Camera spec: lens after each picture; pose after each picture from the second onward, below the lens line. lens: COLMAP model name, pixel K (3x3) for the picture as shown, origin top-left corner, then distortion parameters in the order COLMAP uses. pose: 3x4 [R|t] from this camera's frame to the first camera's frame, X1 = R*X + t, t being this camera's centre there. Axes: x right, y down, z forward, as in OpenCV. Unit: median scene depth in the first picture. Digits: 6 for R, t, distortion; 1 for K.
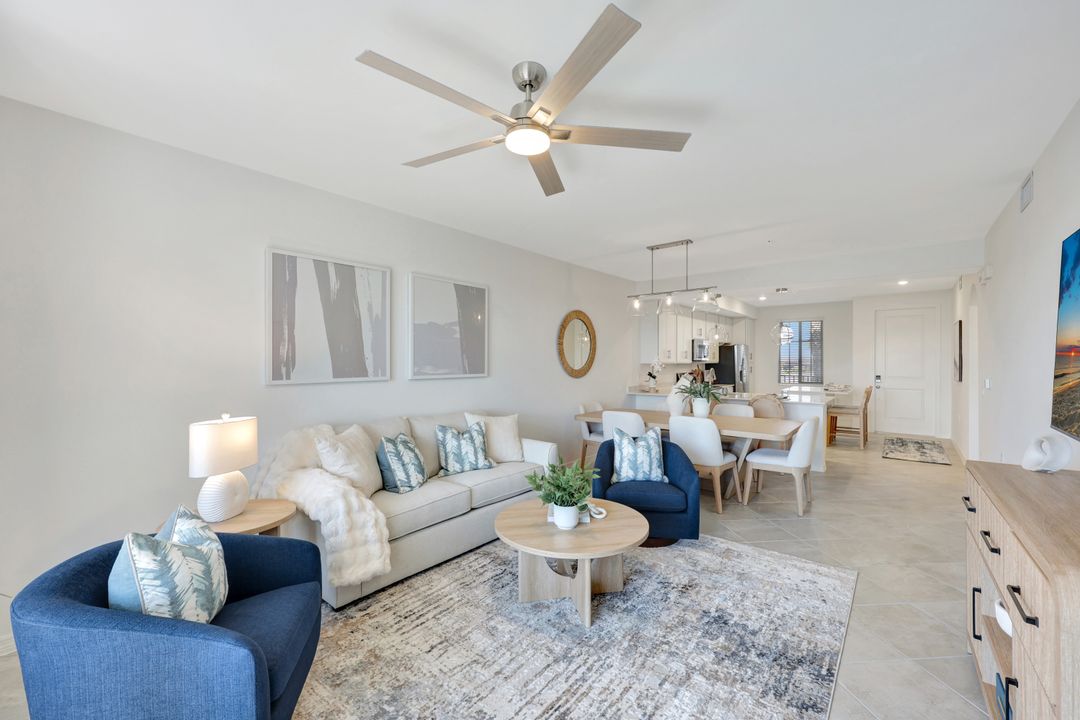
lens RADIAL K [[448.8, 0, 538.1], [0, 448.8, 362.8], [0, 0, 1]] dist [0.000440, 0.000249]
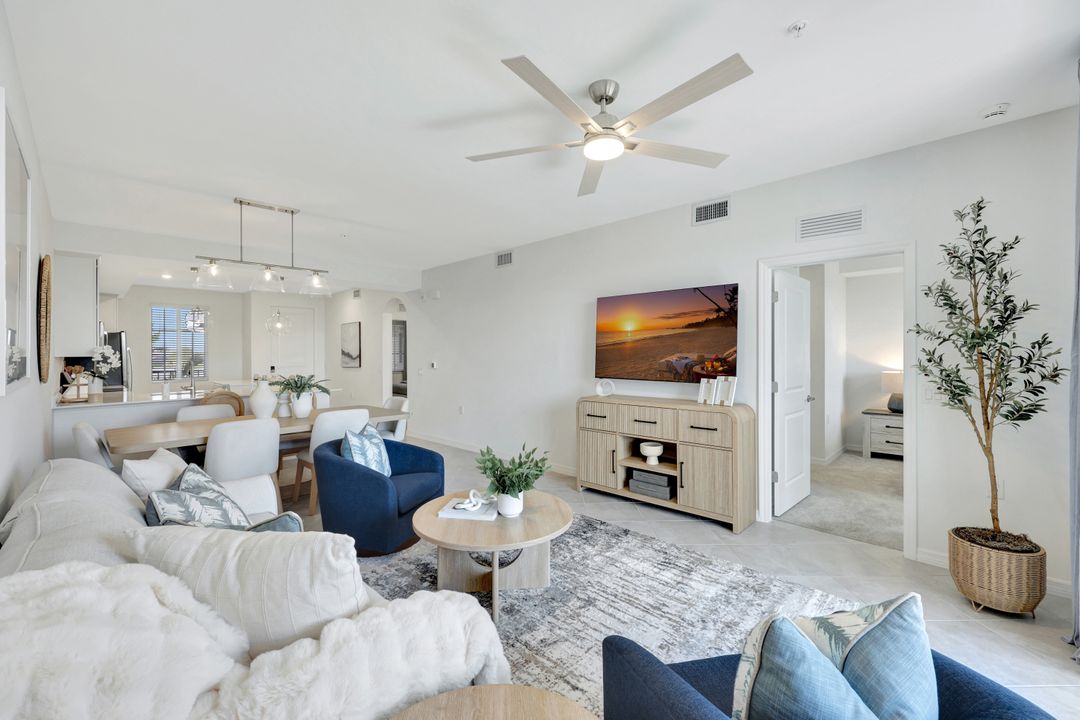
lens RADIAL K [[448.8, 0, 538.1], [0, 448.8, 362.8], [0, 0, 1]] dist [0.000440, 0.000249]
pose [[0.094242, -0.030479, 0.995083, -1.100850], [0.011576, 0.999497, 0.029518, -0.000312], [-0.995482, 0.008737, 0.094547, 1.019750]]
